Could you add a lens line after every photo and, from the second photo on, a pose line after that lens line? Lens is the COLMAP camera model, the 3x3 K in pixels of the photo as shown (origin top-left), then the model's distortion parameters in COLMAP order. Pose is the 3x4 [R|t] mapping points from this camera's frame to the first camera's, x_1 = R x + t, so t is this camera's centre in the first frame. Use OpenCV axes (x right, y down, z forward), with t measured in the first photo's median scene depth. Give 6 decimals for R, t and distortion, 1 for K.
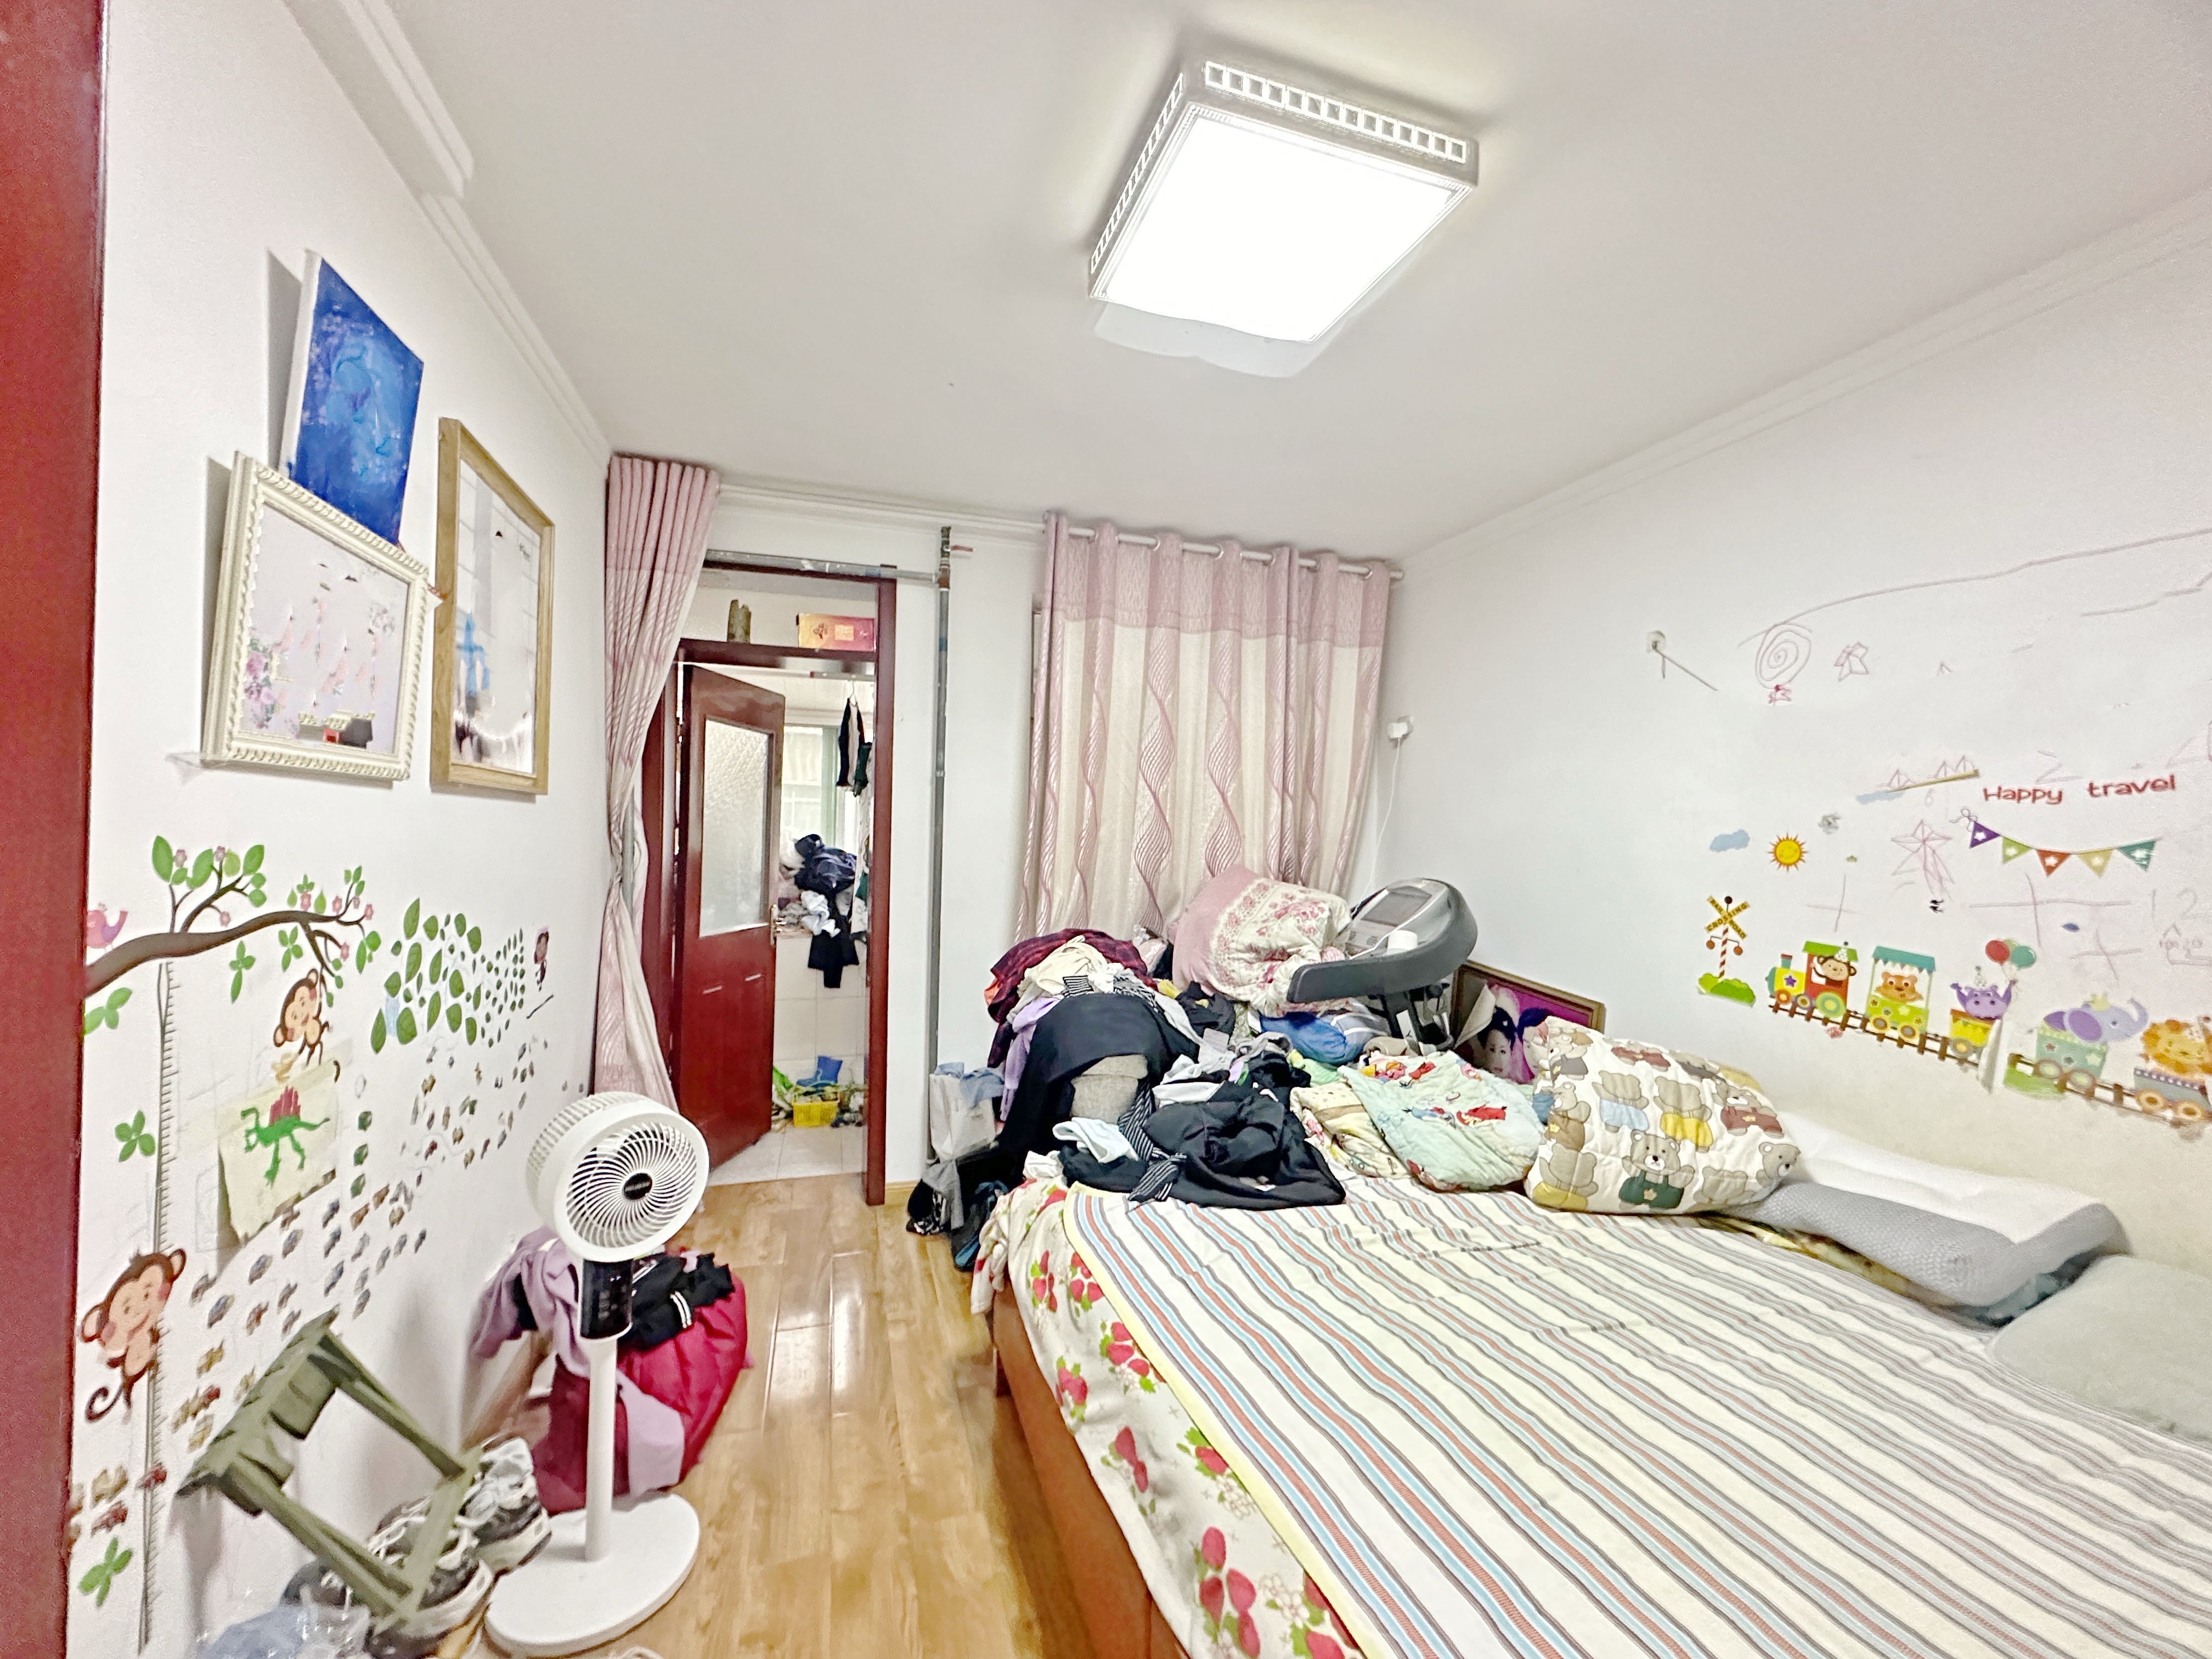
lens RADIAL K [[892.8, 0, 1103.7], [0, 892.8, 834.7], [0, 0, 1]] dist [0.002047, 0.000129]
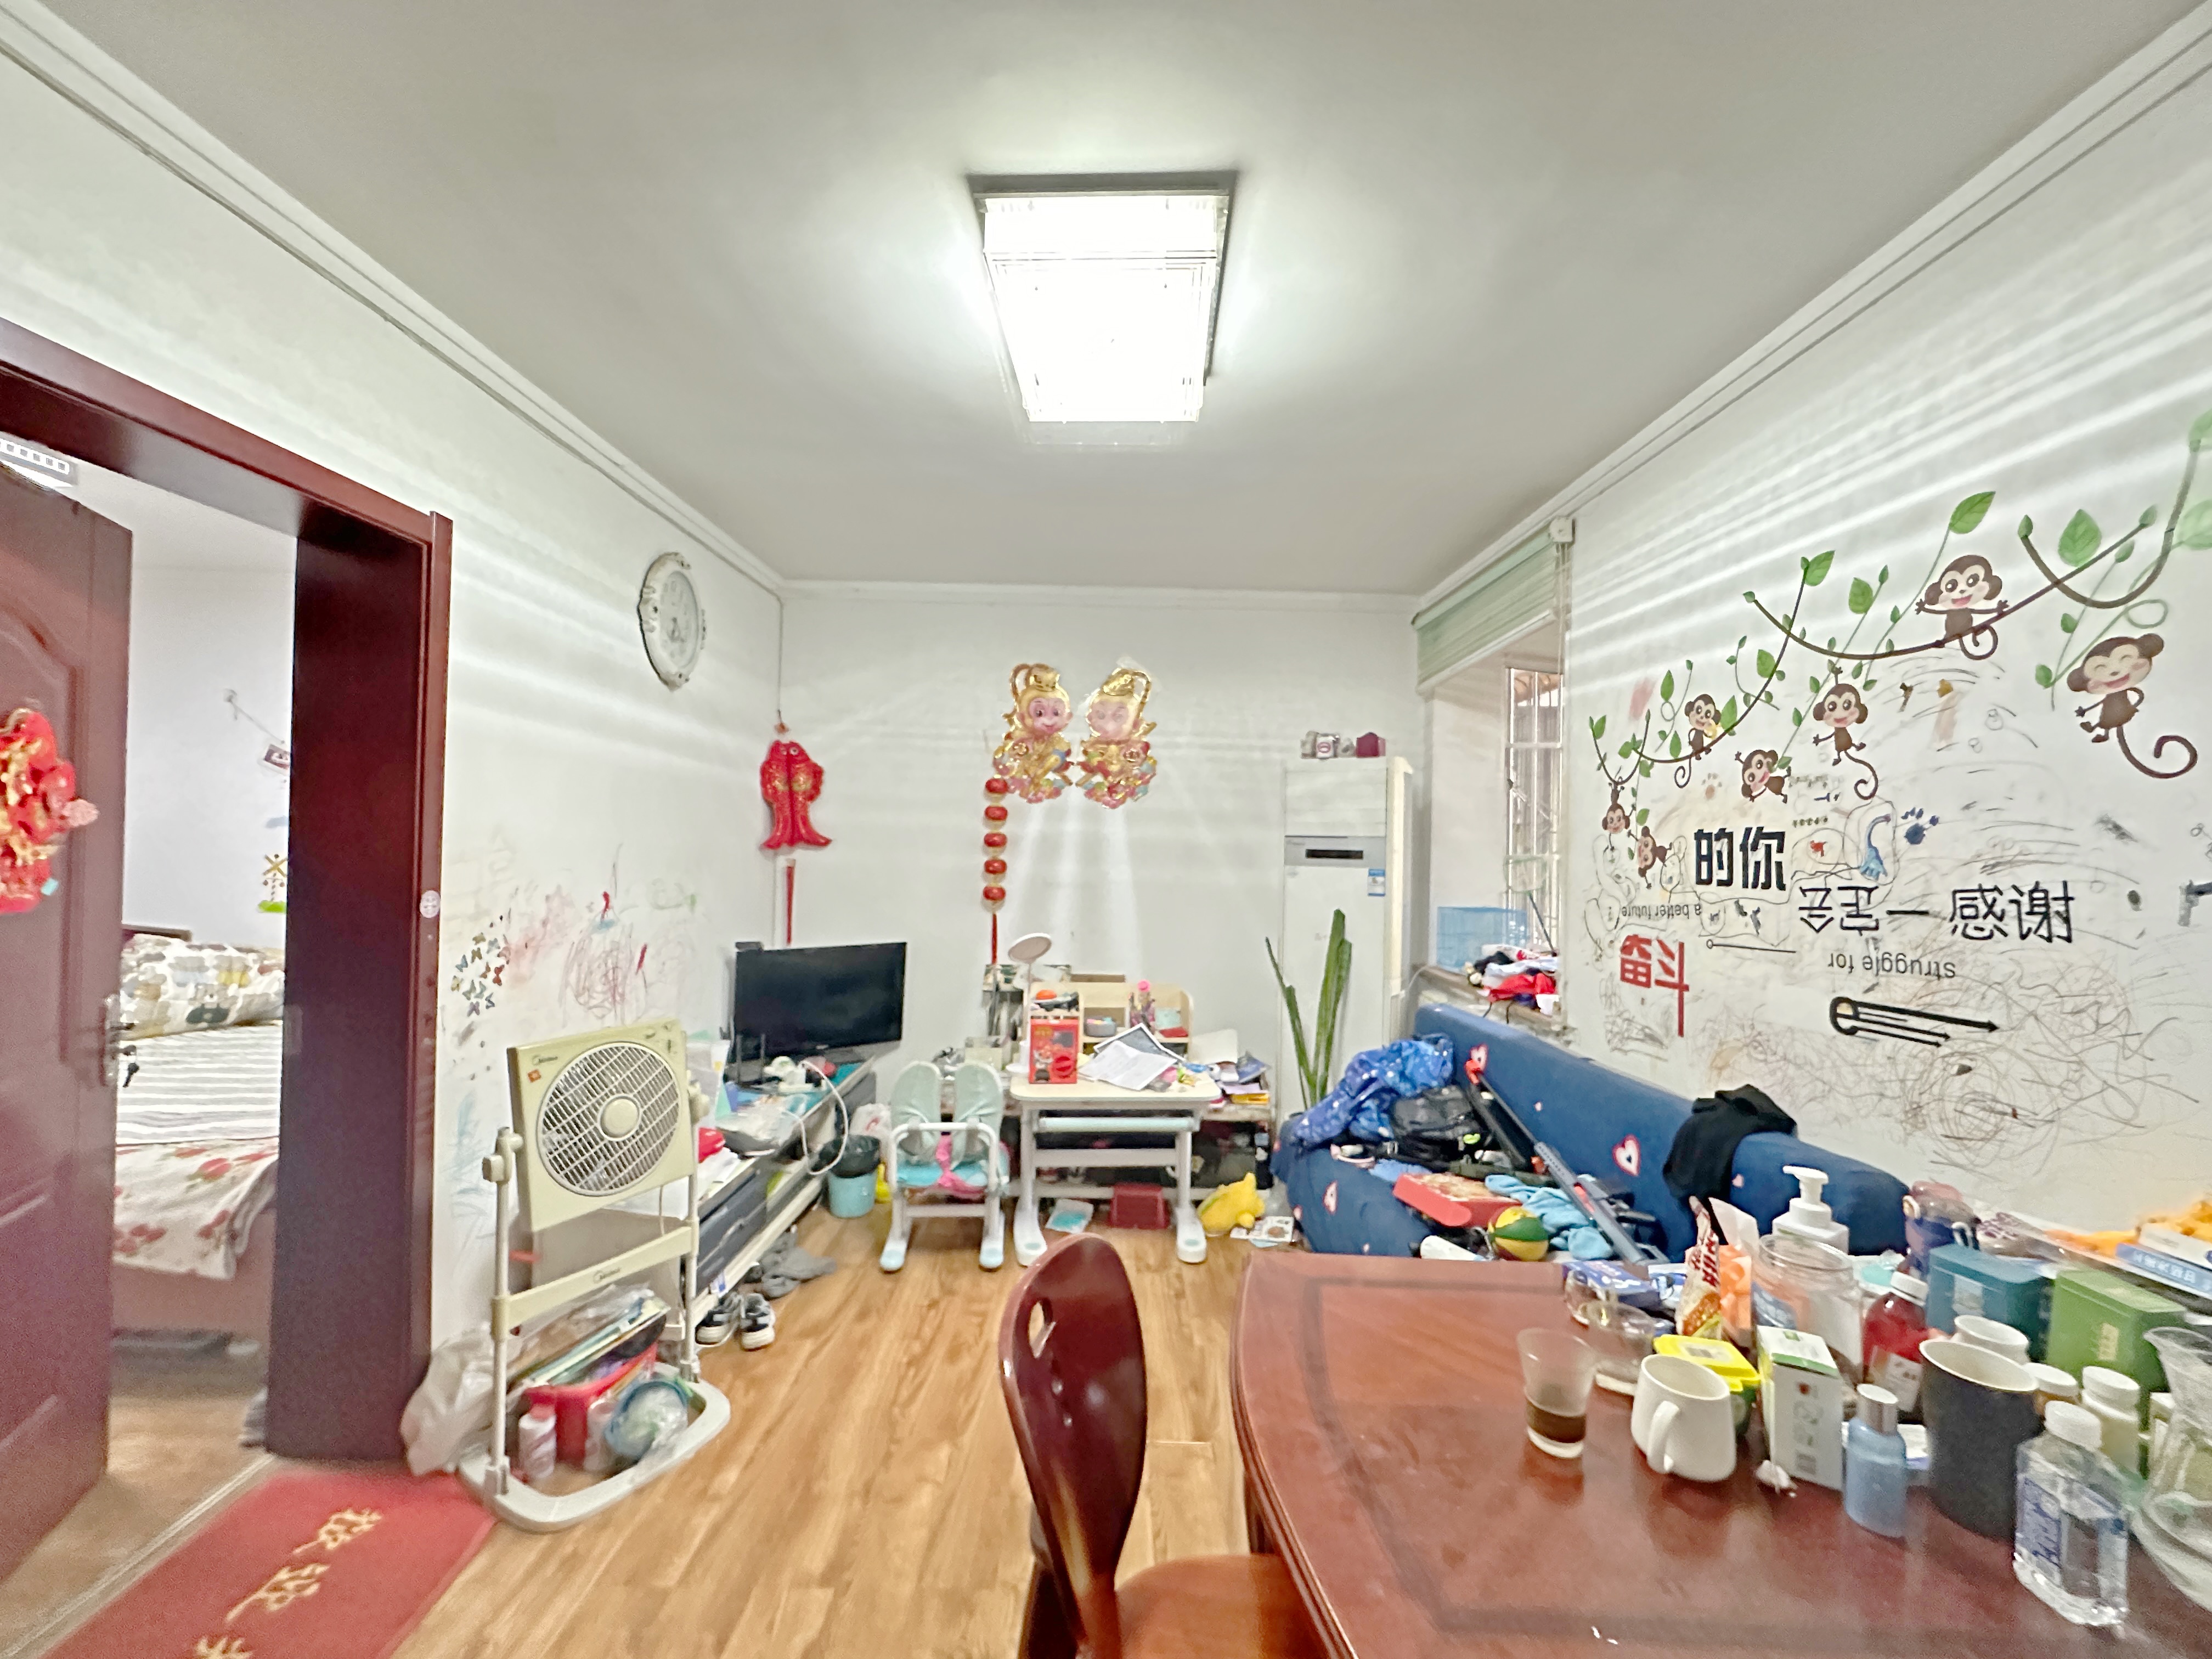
lens RADIAL K [[892.8, 0, 1100.9], [0, 892.8, 833.0], [0, 0, 1]] dist [0.002047, 0.000129]
pose [[0.311772, -0.005229, 0.950143, -0.538477], [-0.005222, 0.999960, 0.007217, 0.007862], [-0.950143, -0.007212, 0.311732, -1.266195]]
